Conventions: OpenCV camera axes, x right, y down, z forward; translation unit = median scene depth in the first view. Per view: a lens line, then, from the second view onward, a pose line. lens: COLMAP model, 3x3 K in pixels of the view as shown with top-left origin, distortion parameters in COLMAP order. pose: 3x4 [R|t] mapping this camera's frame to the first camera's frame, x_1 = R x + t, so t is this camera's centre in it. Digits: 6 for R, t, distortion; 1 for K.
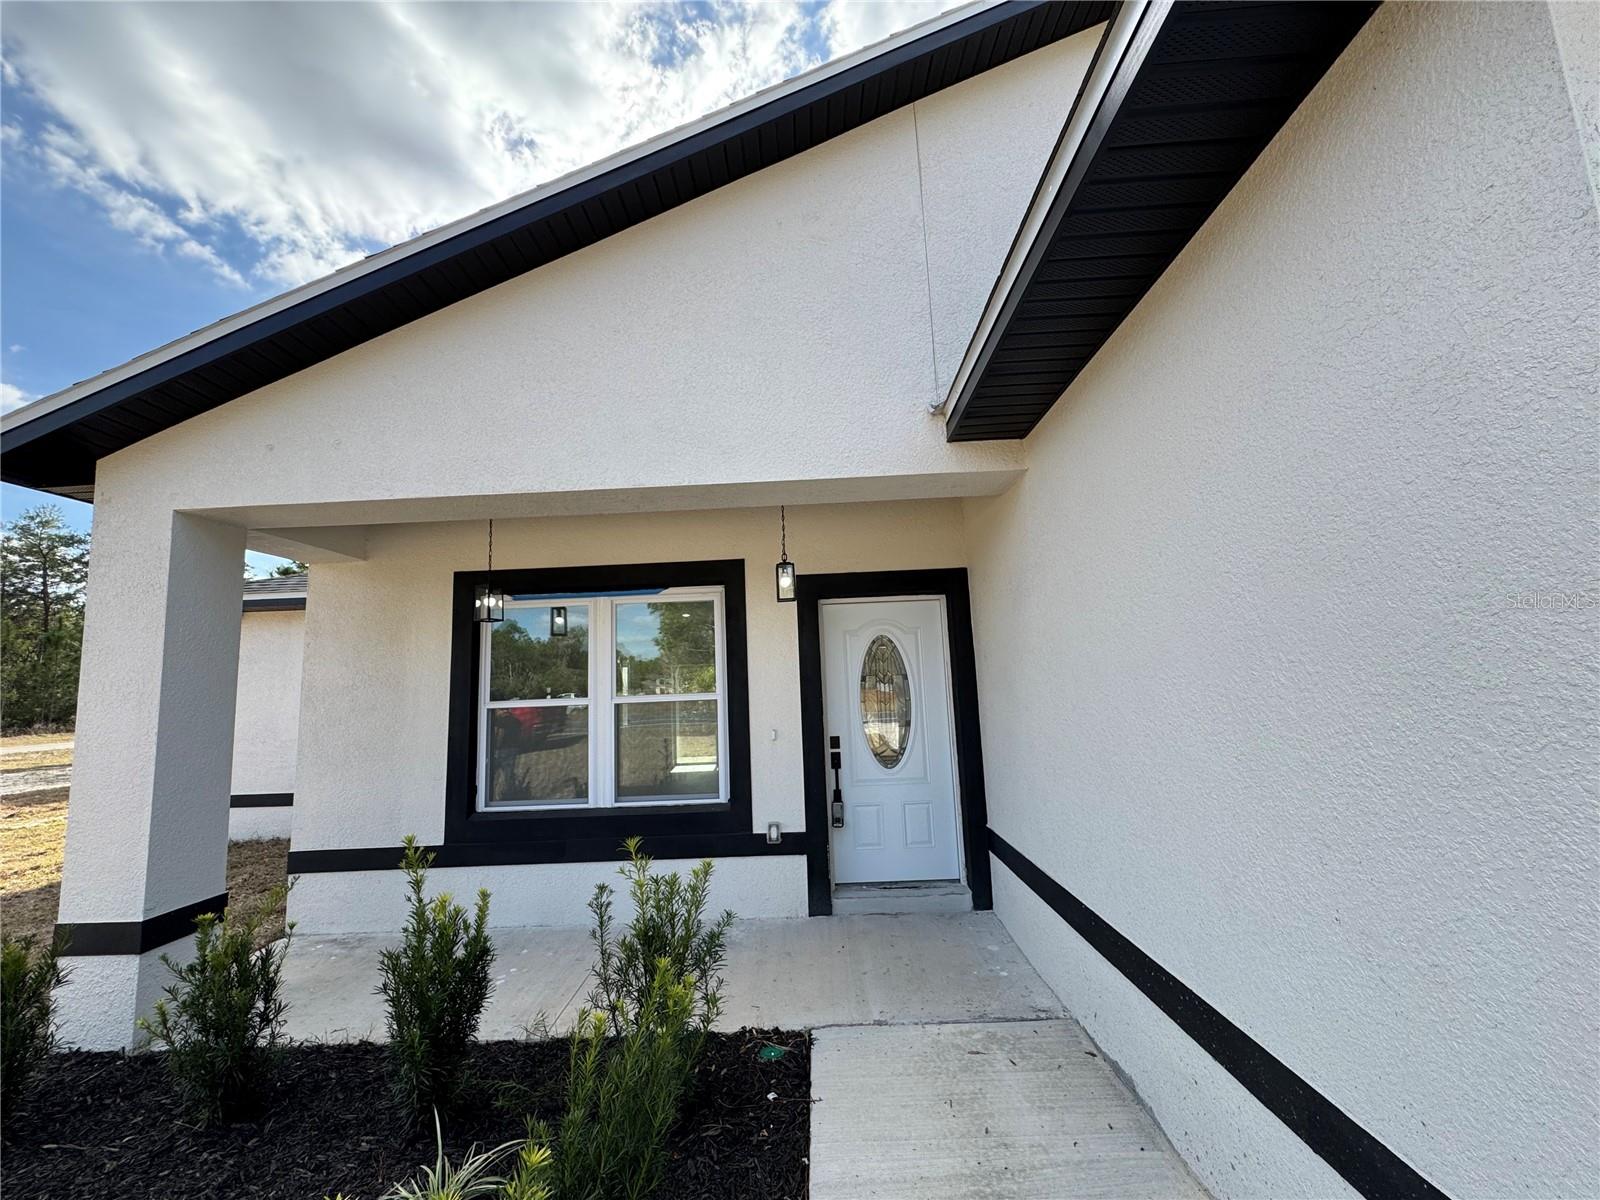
lens RADIAL K [[640.2, 0, 789.3], [0, 640.2, 603.6], [0, 0, 1]] dist [-0.000467, 0.000210]
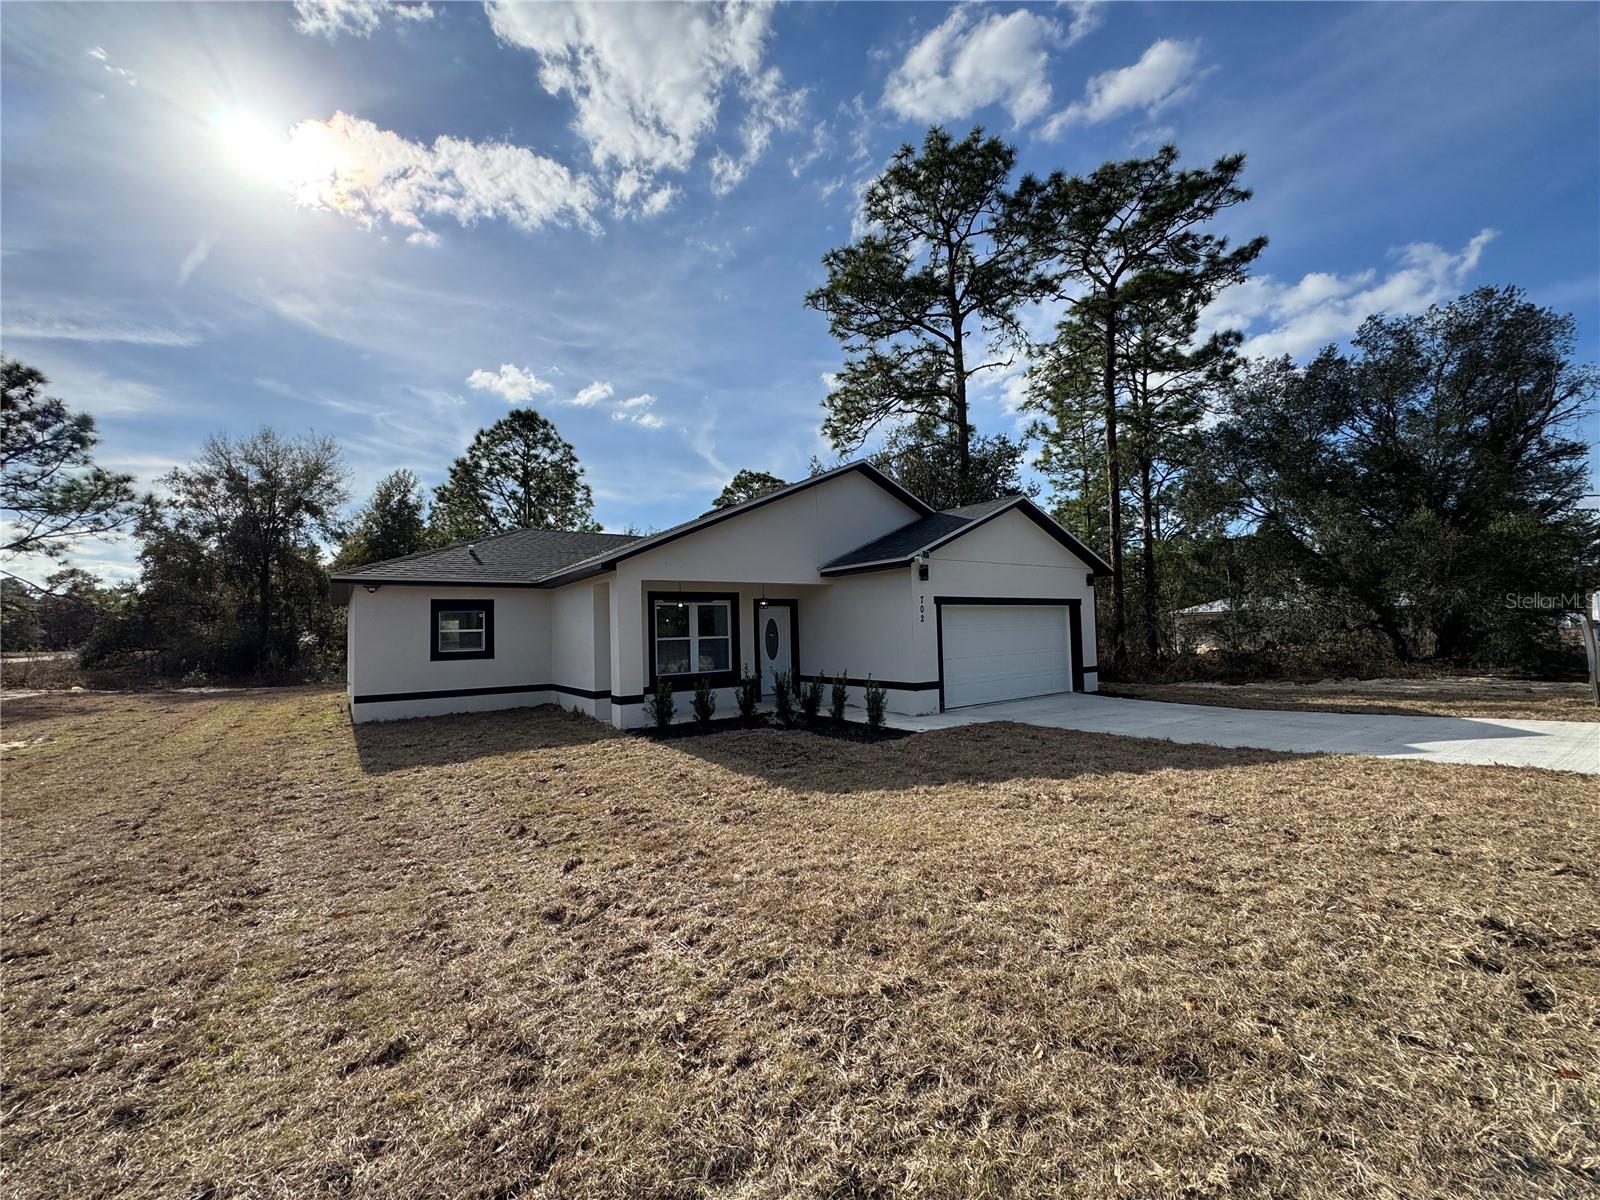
lens RADIAL K [[638.1, 0, 804.0], [0, 638.1, 598.4], [0, 0, 1]] dist [-0.001569, 0.000045]
pose [[0.785450, 0.046970, 0.617140, -1.750768], [-0.071068, 0.997365, 0.014542, -0.110299], [-0.614831, -0.055281, 0.786719, -1.623001]]
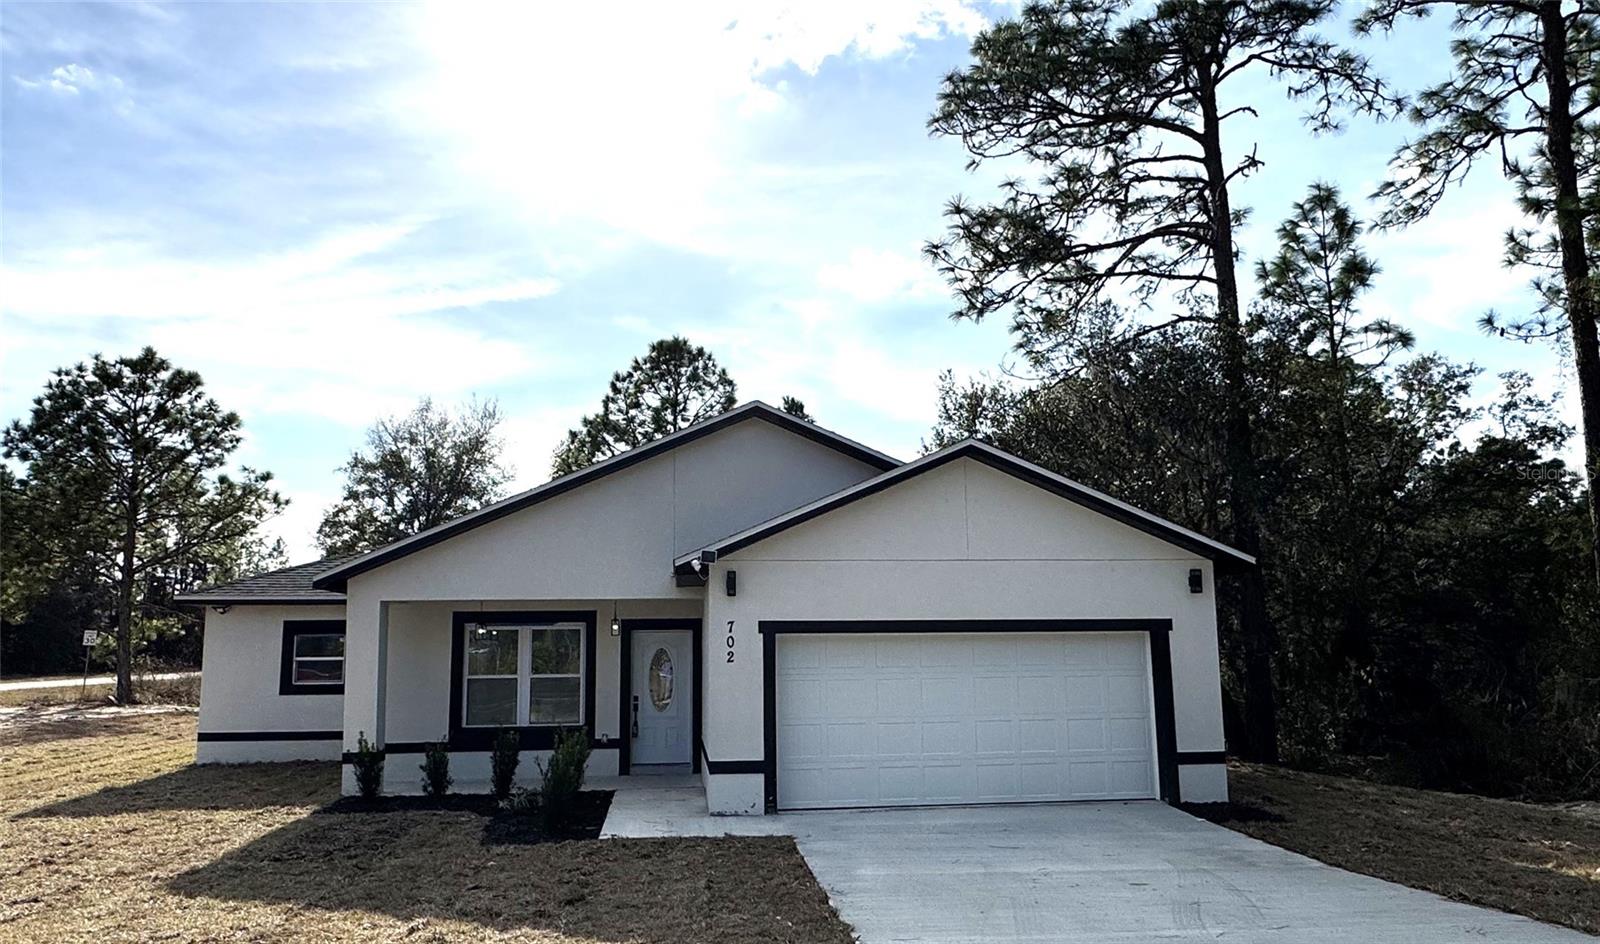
lens RADIAL K [[1062.9, 0, 799.7], [0, 1062.9, 501.5], [0, 0, 1]] dist [-0.000727, -0.000274]
pose [[0.988027, 0.047264, 0.146866, 0.059927], [-0.042556, 0.998480, -0.035032, -0.343379], [-0.148299, 0.028363, 0.988536, -2.629488]]
